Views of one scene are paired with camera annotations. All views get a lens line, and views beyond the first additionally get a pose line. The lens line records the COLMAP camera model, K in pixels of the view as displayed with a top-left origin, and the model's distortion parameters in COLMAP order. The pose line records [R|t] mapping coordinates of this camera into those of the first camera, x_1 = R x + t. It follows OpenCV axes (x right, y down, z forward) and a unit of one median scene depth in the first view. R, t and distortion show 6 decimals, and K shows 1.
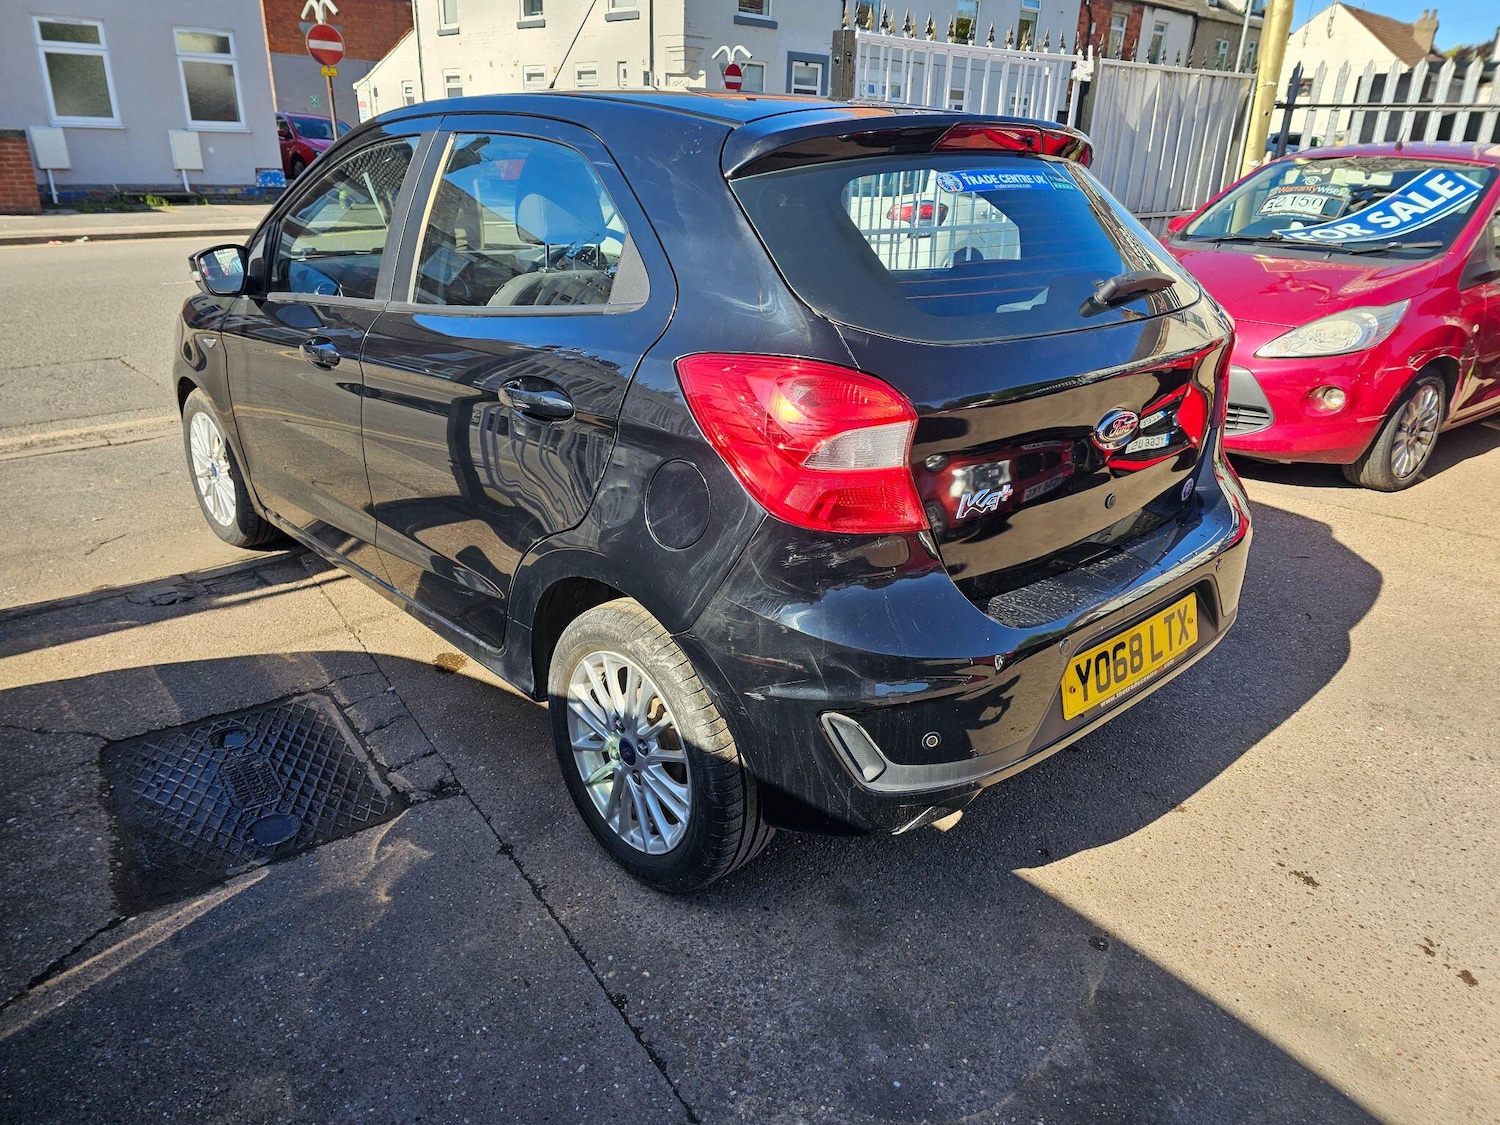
lens RADIAL K [[1023.3, 0, 749.4], [0, 1023.3, 549.1], [0, 0, 1]] dist [0.063665, -0.059358]
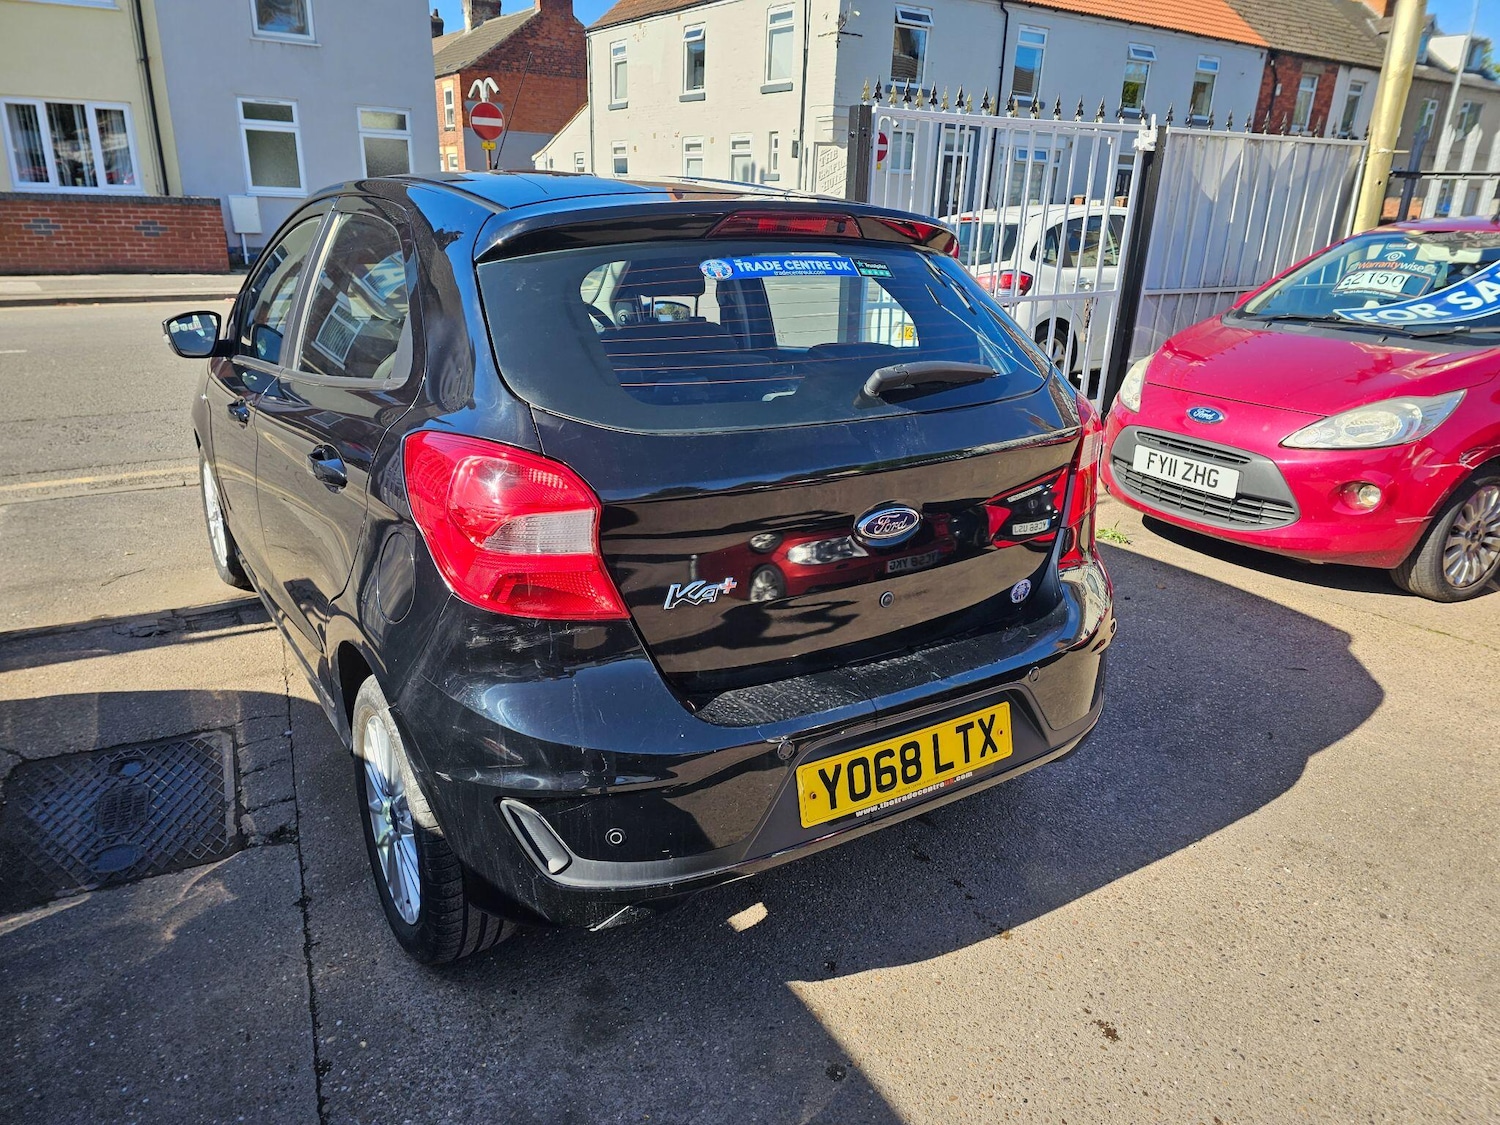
lens RADIAL K [[1026.6, 0, 750.0], [0, 1026.6, 562.5], [0, 0, 1]] dist [0.061683, -0.057416]
pose [[0.984578, 0.056871, -0.165444, 0.286858], [-0.063996, 0.997224, -0.038056, -0.027566], [0.162820, 0.048057, 0.985485, 0.031197]]
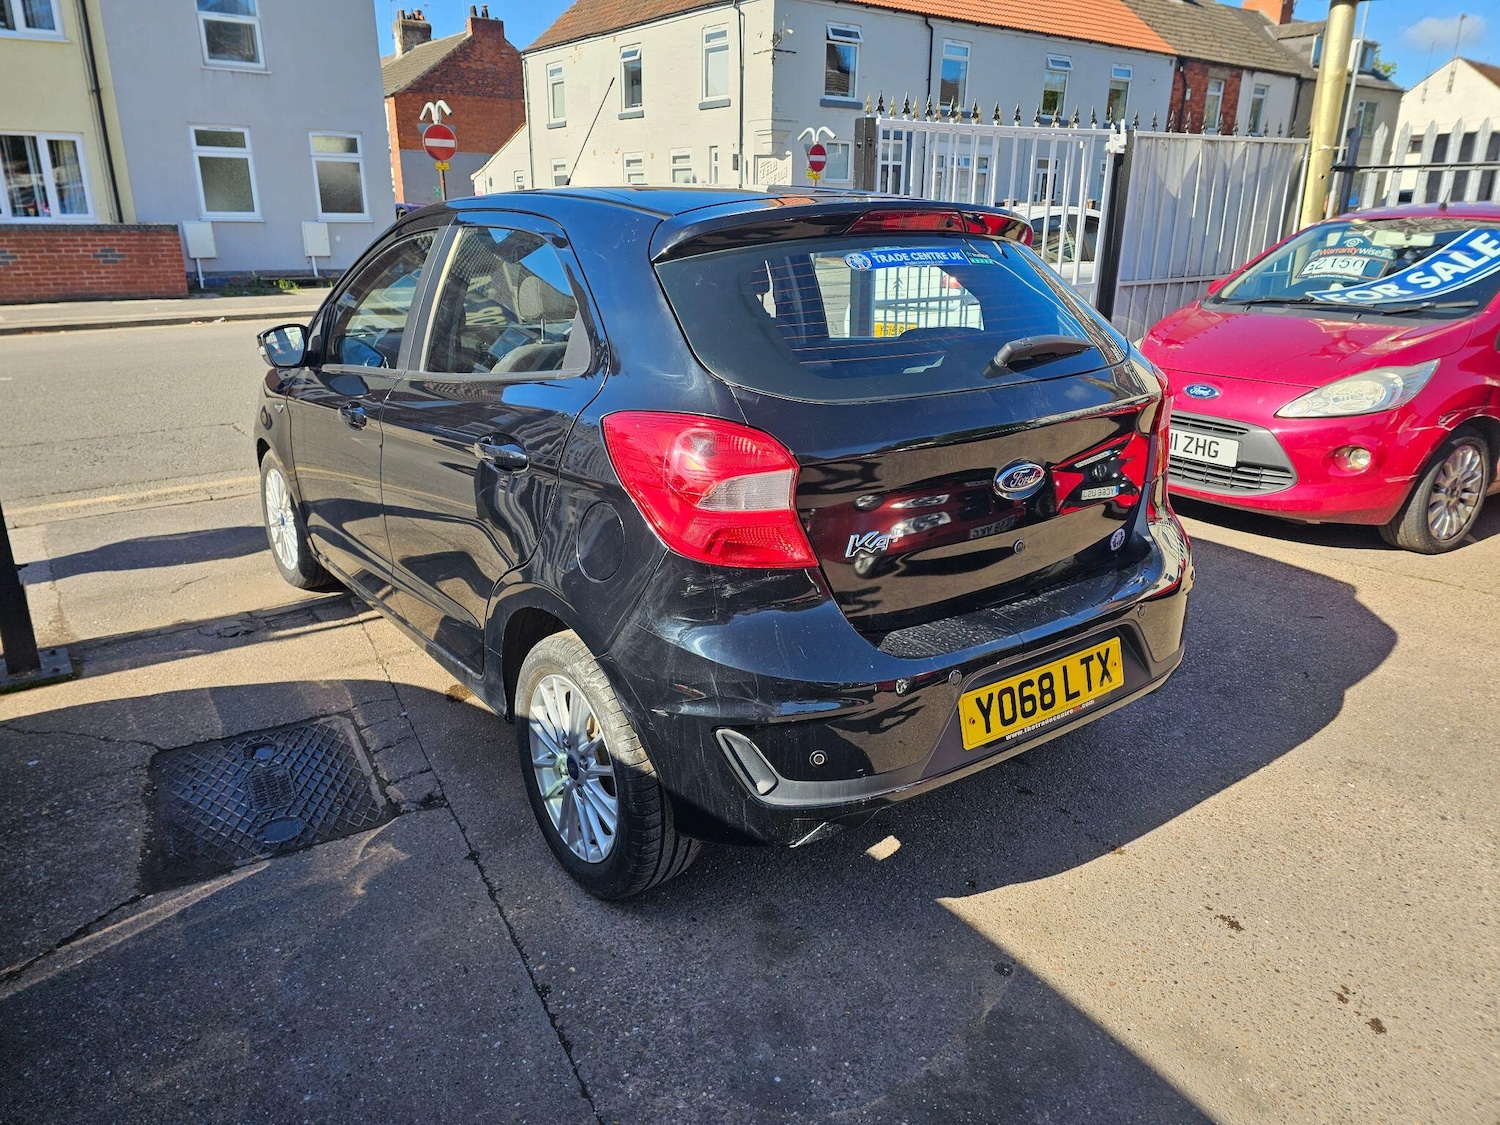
lens RADIAL K [[1026.4, 0, 723.8], [0, 1026.4, 535.8], [0, 0, 1]] dist [0.064814, -0.062911]
pose [[0.992214, 0.010077, -0.124134, 0.134813], [-0.019383, 0.997071, -0.073990, 0.020629], [0.123025, 0.075820, 0.989503, -0.076014]]
